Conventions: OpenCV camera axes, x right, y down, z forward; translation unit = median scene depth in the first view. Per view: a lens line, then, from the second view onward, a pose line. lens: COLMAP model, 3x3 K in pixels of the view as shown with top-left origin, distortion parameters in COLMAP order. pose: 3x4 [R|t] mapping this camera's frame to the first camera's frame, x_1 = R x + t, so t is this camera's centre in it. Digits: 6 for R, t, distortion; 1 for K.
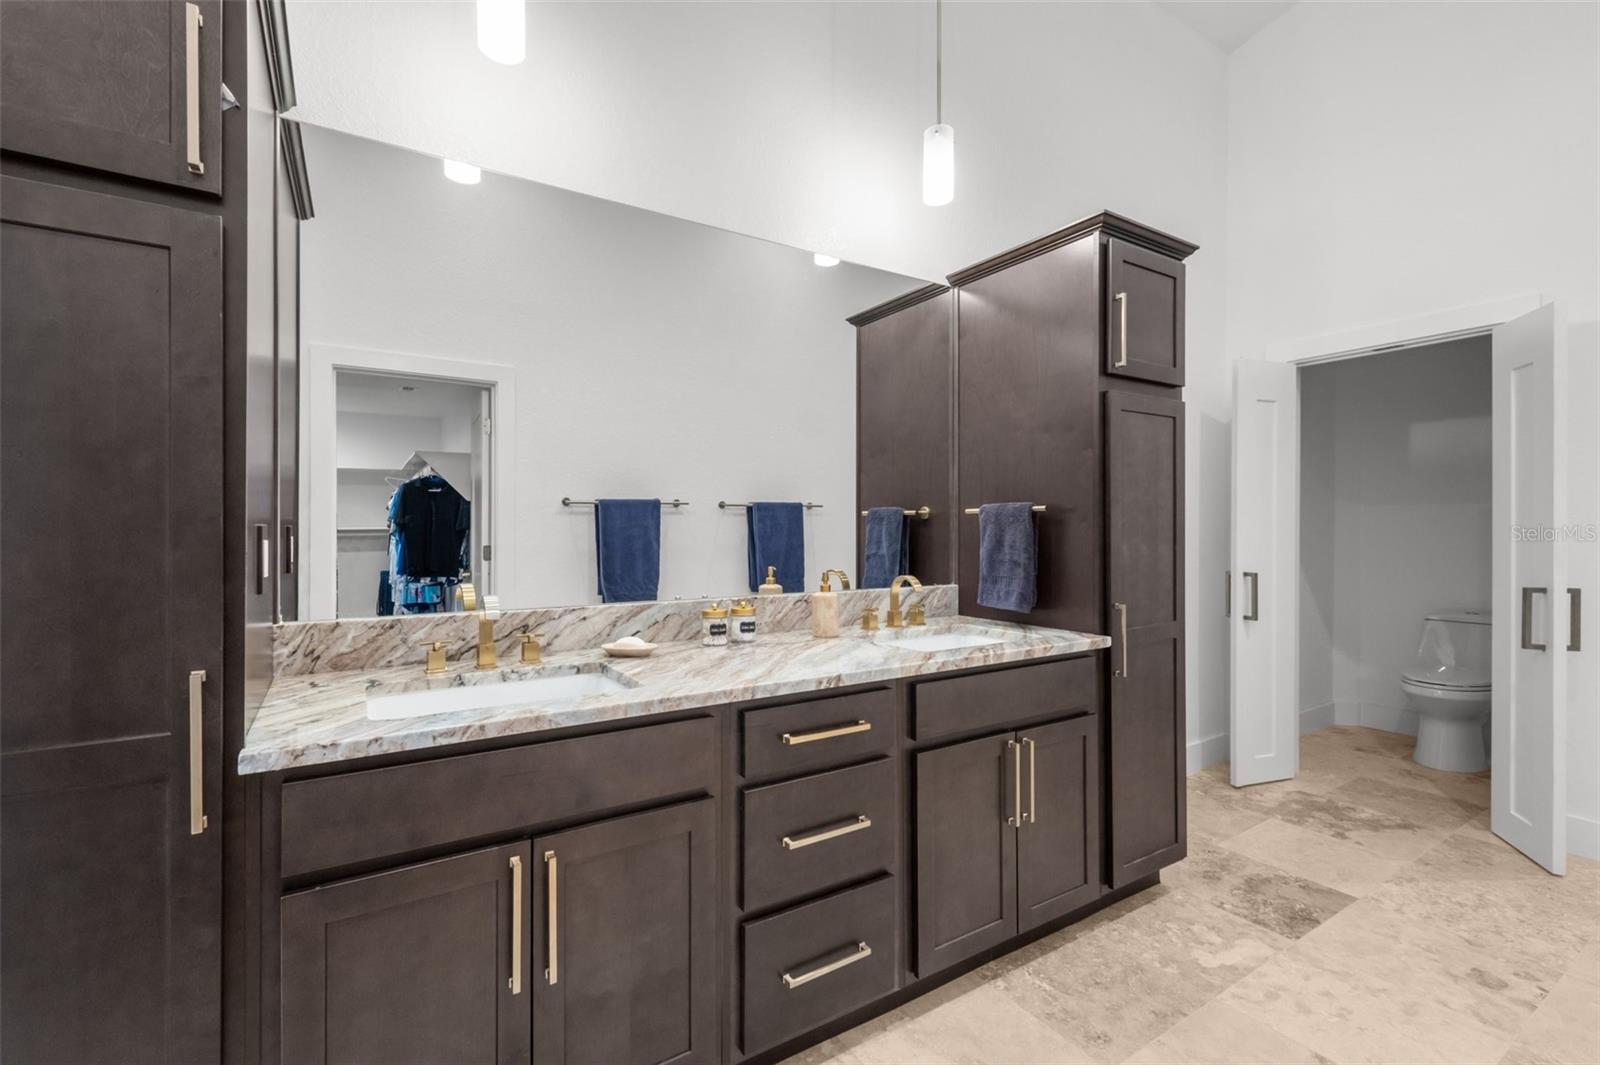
lens RADIAL K [[693.3, 0, 797.5], [0, 693.3, 540.7], [0, 0, 1]] dist [0.015847, -0.005747]
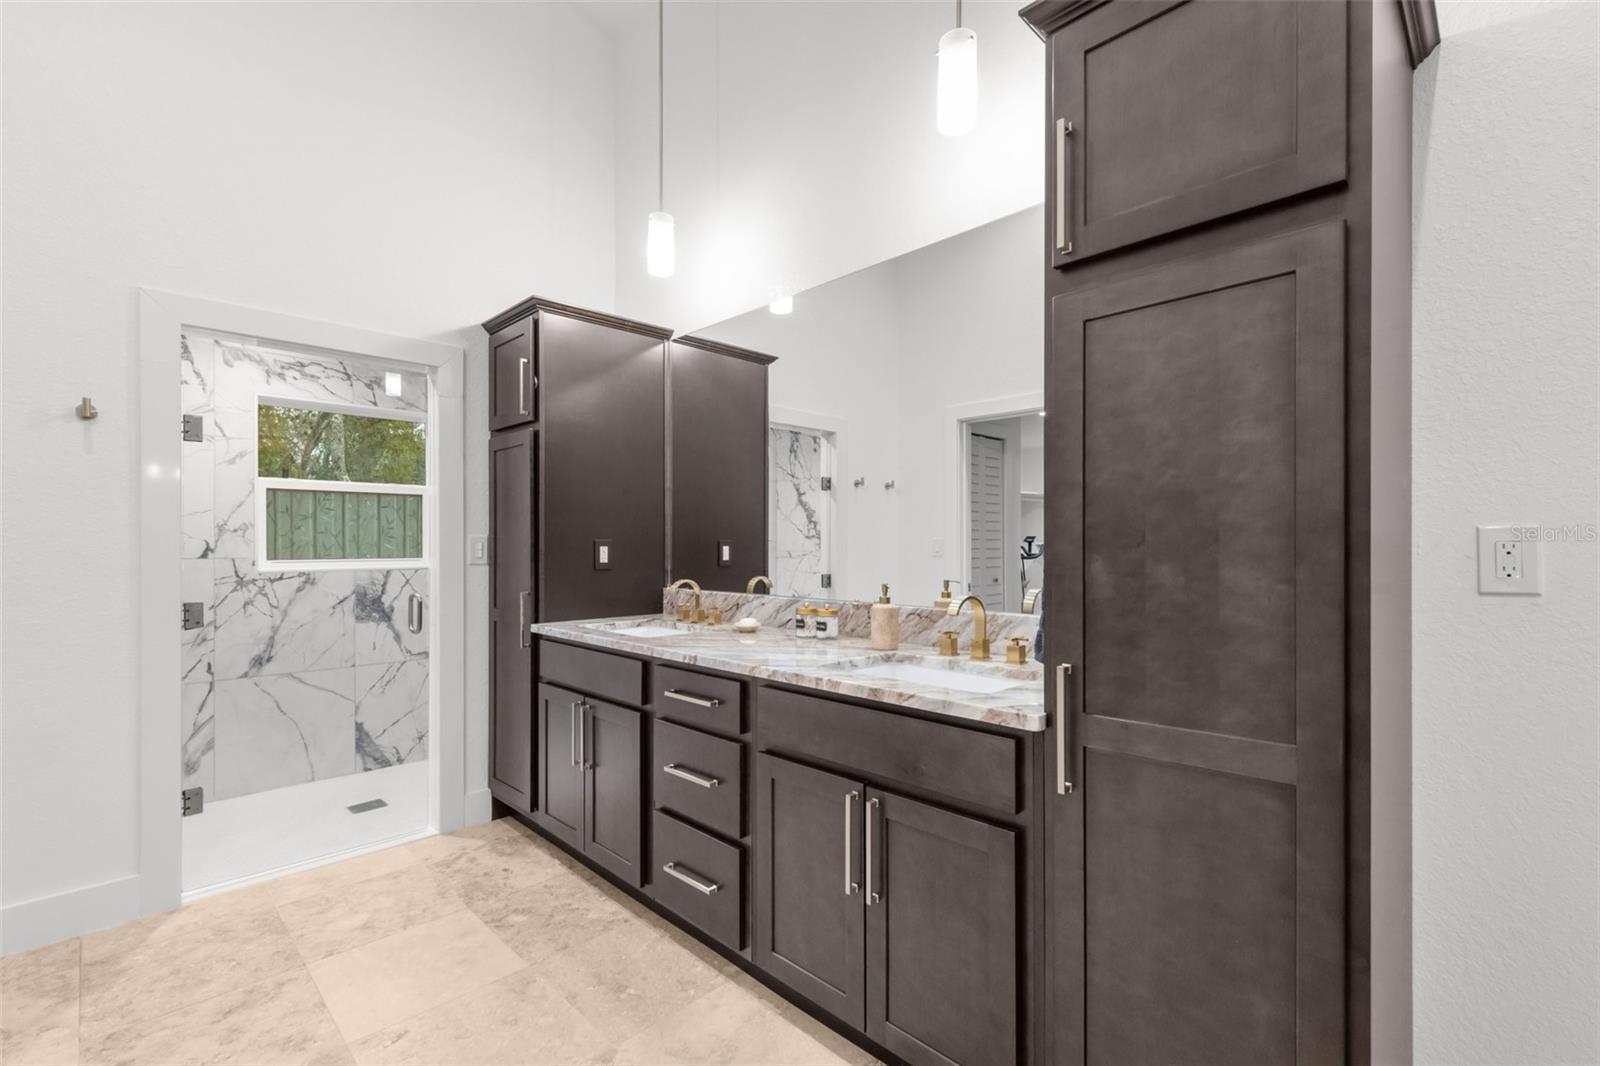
lens RADIAL K [[693.3, 0, 762.5], [0, 693.3, 545.2], [0, 0, 1]] dist [0.015847, -0.005747]
pose [[0.206710, 0.000240, -0.978402, 1.155991], [-0.011701, 0.999929, -0.002227, -0.006808], [0.978332, 0.011908, 0.206698, 0.742902]]
